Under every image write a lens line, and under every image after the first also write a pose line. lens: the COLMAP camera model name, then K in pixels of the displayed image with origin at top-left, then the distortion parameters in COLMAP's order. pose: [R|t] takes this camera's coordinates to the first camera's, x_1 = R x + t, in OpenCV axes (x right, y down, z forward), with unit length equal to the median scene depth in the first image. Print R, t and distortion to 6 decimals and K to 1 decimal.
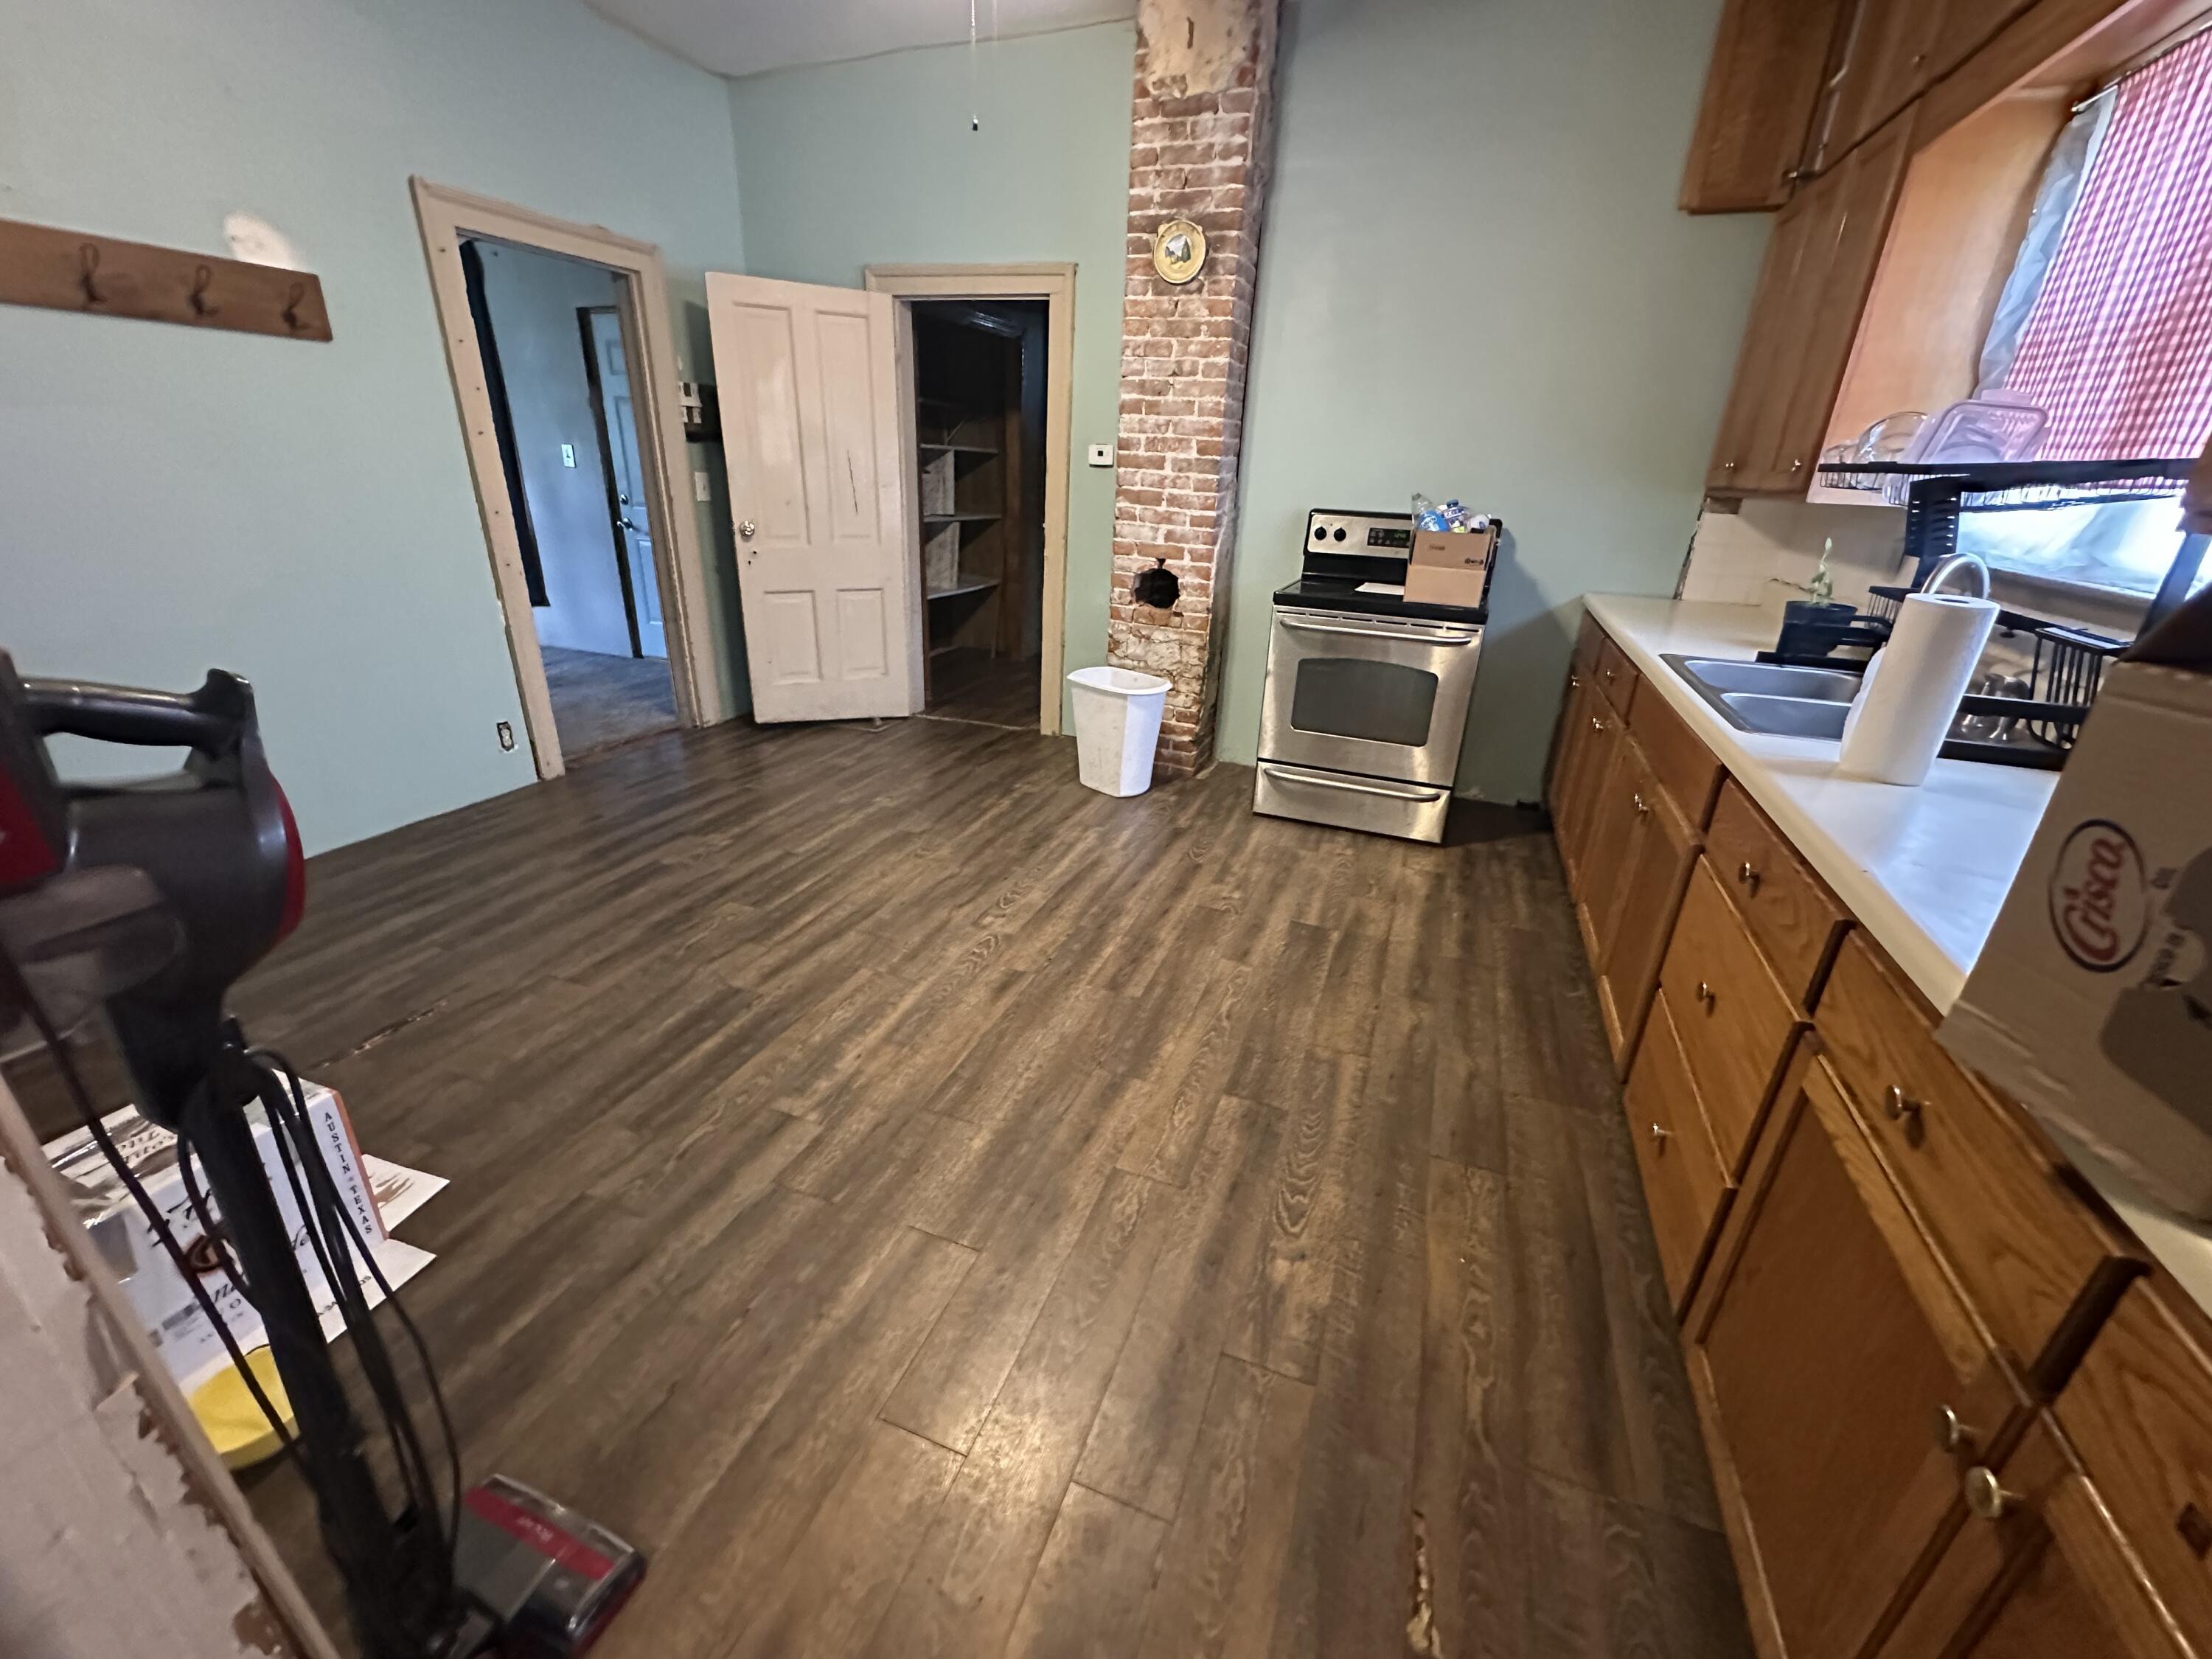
lens RADIAL K [[887.6, 0, 1107.8], [0, 887.6, 825.7], [0, 0, 1]] dist [-0.000459, 0.000819]
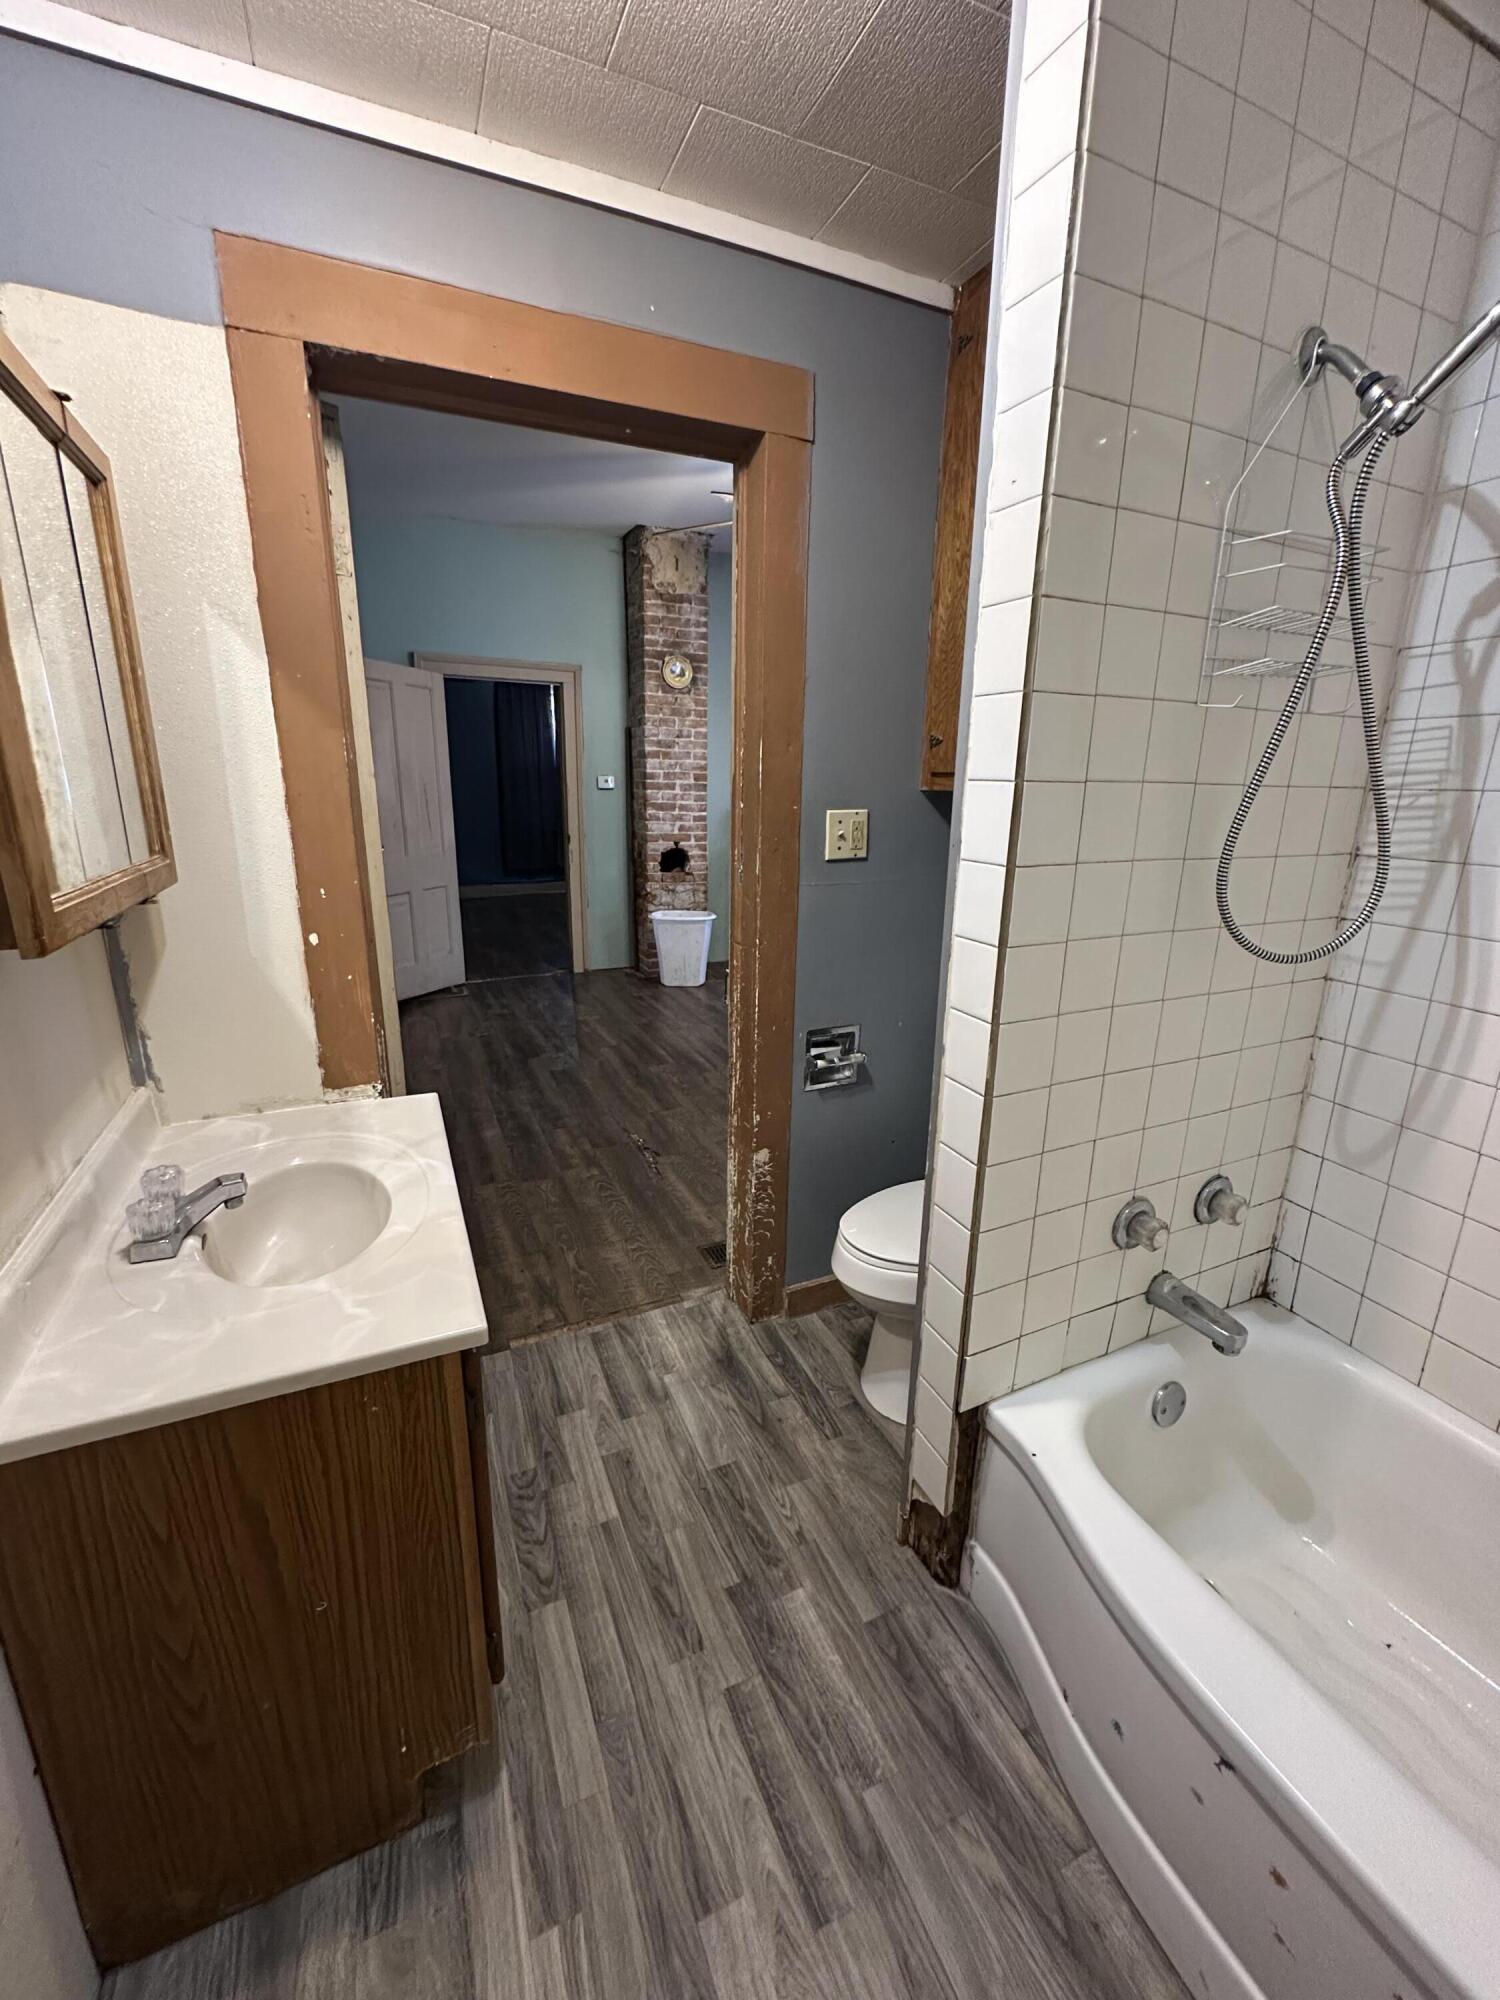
lens RADIAL K [[802.6, 0, 755.6], [0, 802.6, 1000.5], [0, 0, 1]] dist [-0.000459, 0.000819]
pose [[0.707959, -0.212822, 0.673425, -1.001458], [0.280906, 0.959702, 0.007982, 0.012421], [-0.647986, 0.183518, 0.739213, -0.158347]]
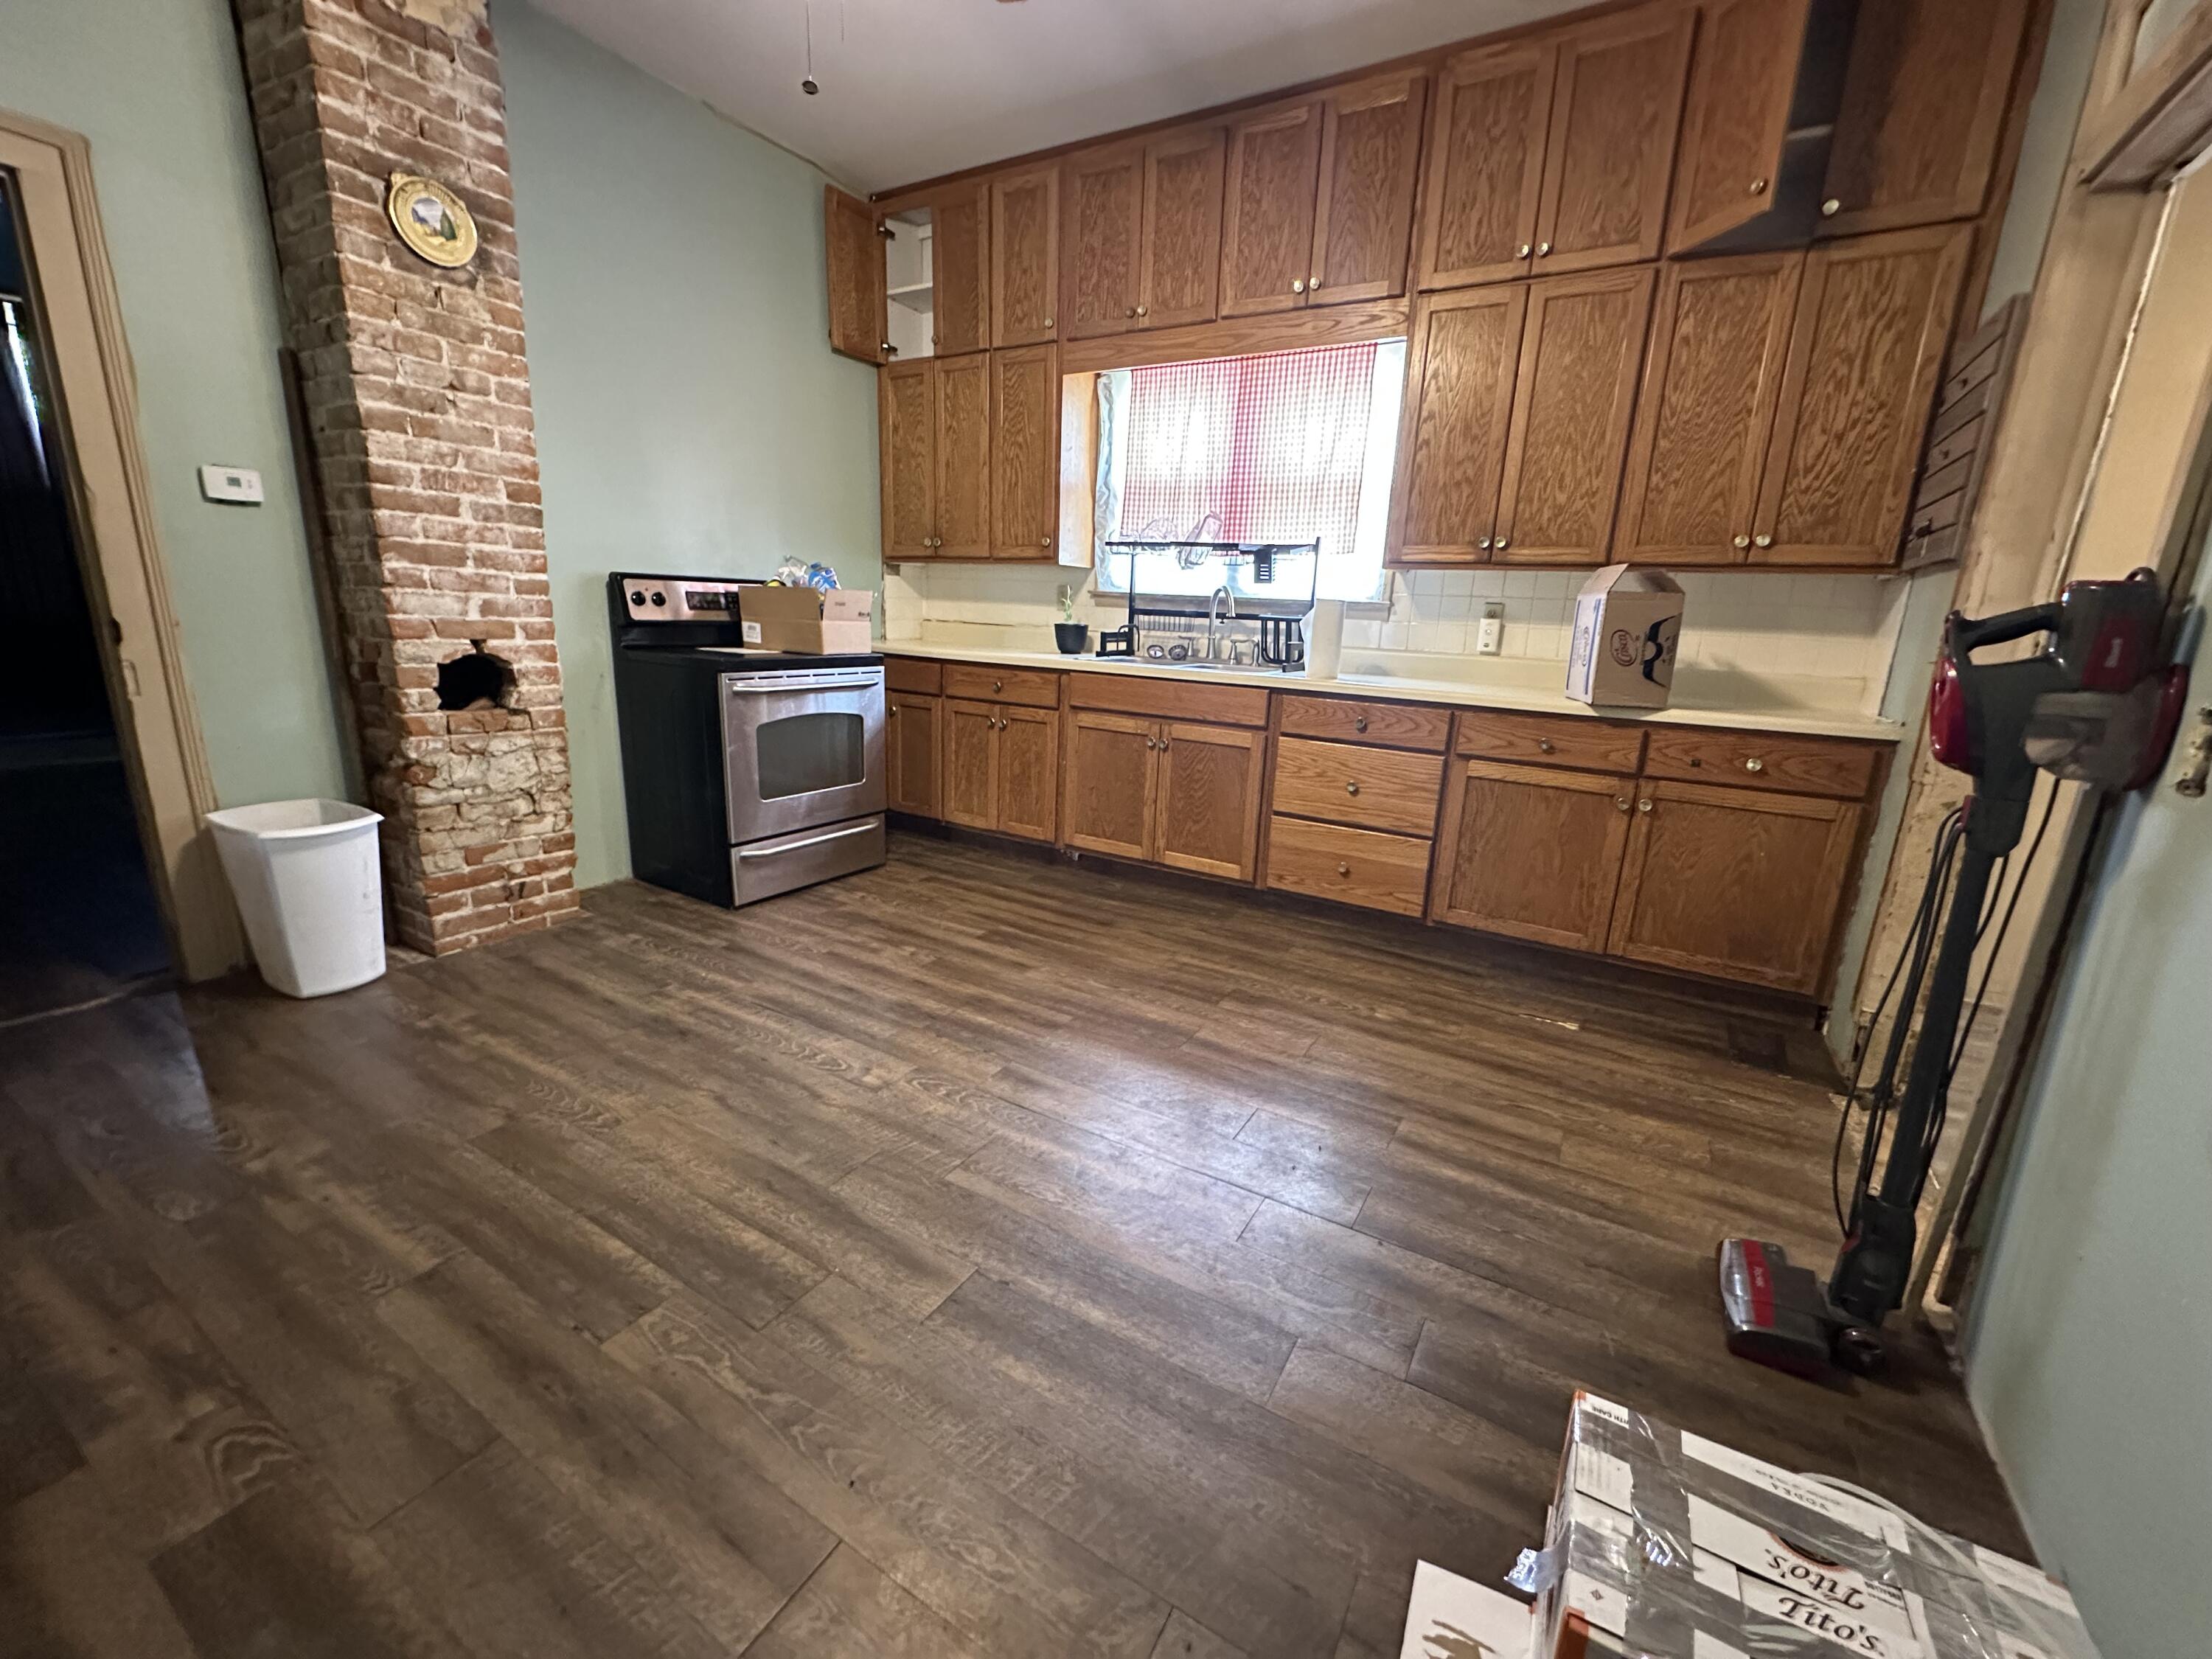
lens RADIAL K [[887.6, 0, 1100.4], [0, 887.6, 826.6], [0, 0, 1]] dist [-0.000459, 0.000819]
pose [[0.183992, -0.266493, 0.946112, -0.621849], [0.343669, 0.919235, 0.192089, -0.142639], [-0.920890, 0.289807, 0.260717, 0.443092]]
